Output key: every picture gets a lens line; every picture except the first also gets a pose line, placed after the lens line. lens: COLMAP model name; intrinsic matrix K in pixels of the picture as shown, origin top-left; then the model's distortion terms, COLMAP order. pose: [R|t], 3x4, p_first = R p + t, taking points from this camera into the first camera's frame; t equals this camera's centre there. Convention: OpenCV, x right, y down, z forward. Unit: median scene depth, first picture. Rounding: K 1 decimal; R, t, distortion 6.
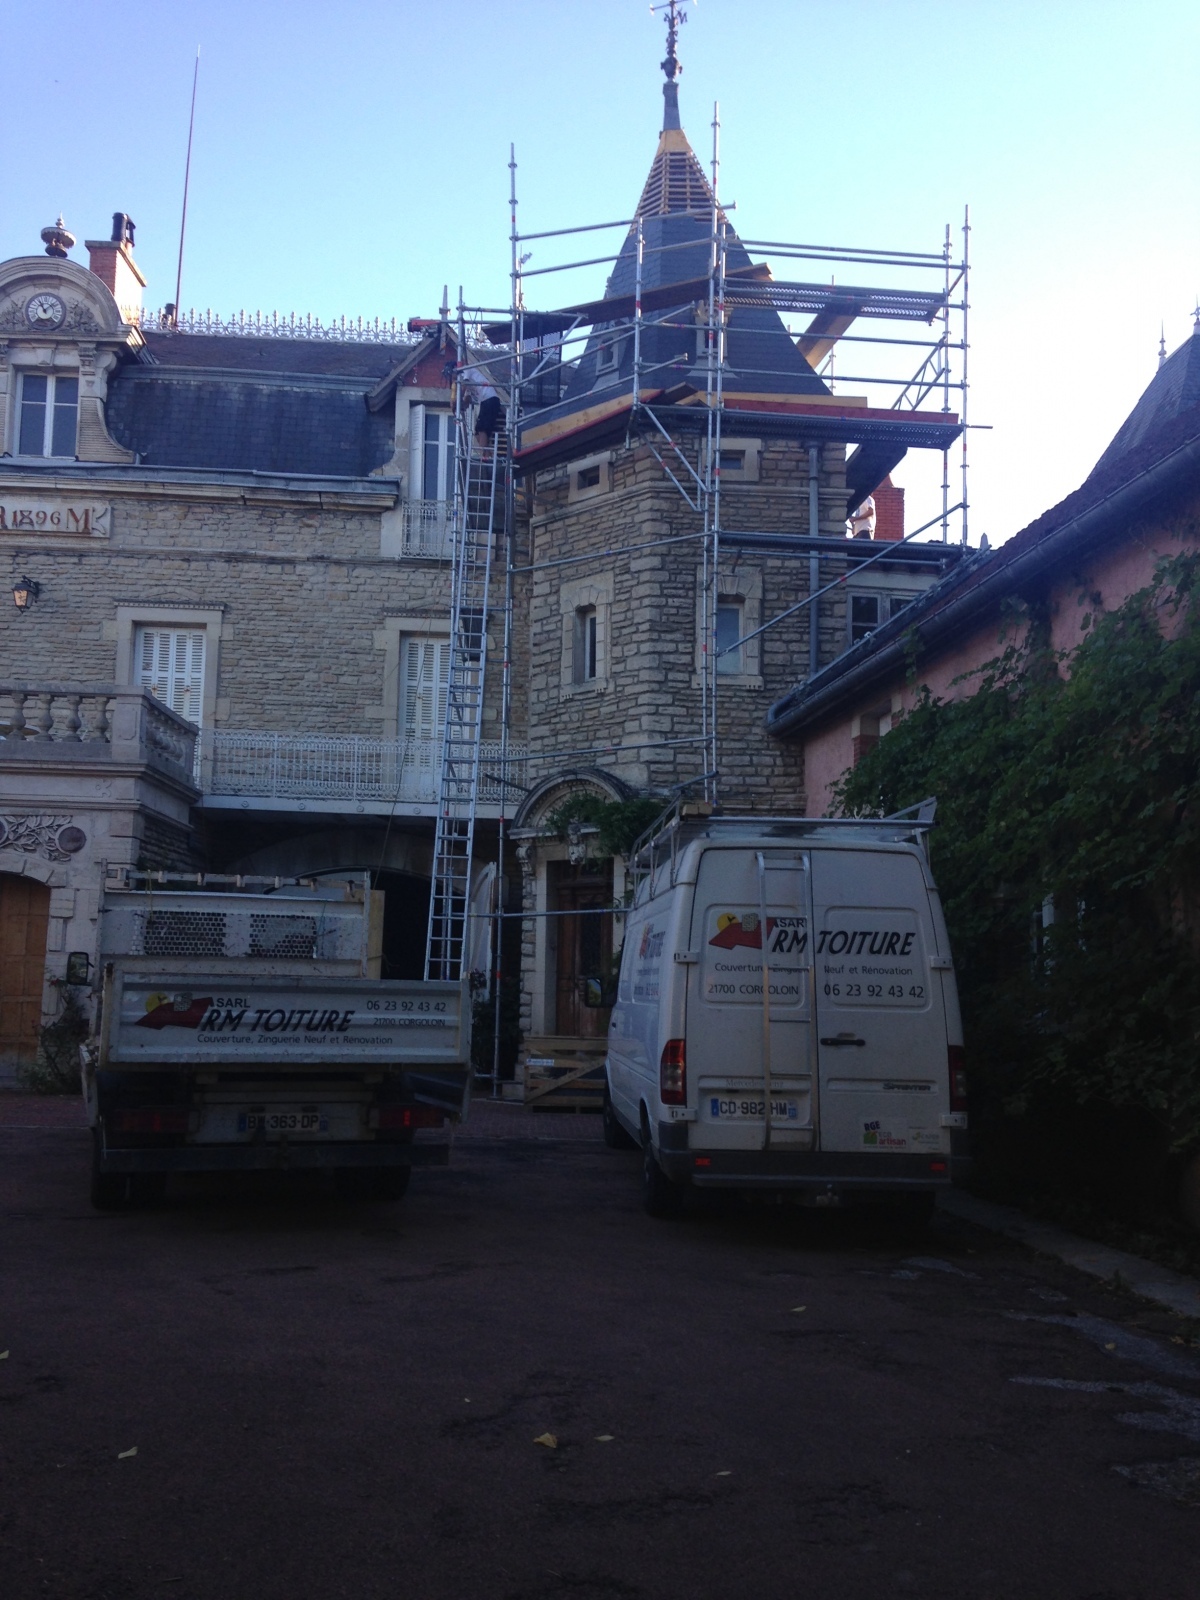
lens RADIAL K [[1469.3, 0, 597.2], [0, 1469.3, 807.7], [0, 0, 1]] dist [0.195437, -0.322778]
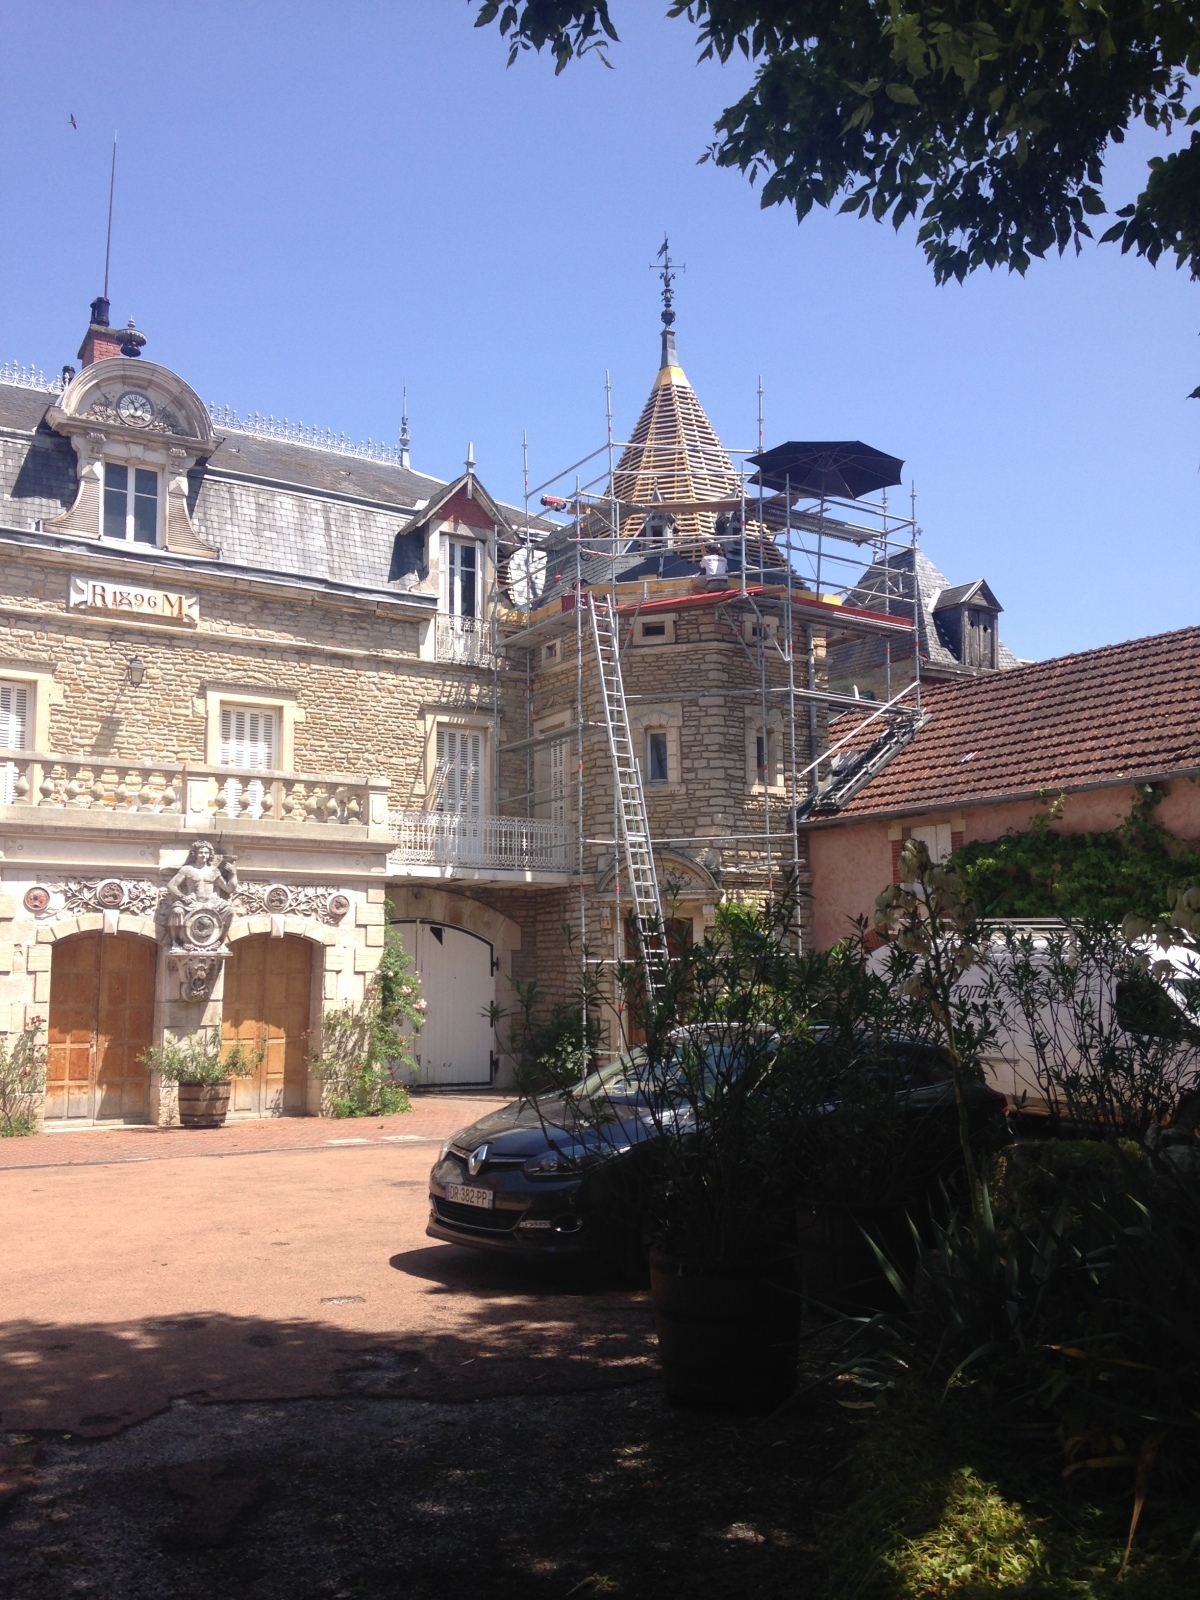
lens RADIAL K [[1469.3, 0, 597.2], [0, 1469.3, 807.7], [0, 0, 1]] dist [0.195437, -0.322778]
pose [[0.869203, 0.034444, 0.493253, -0.716621], [-0.031405, 0.999402, -0.014448, -0.043790], [-0.493456, -0.002932, 0.869766, -0.125909]]
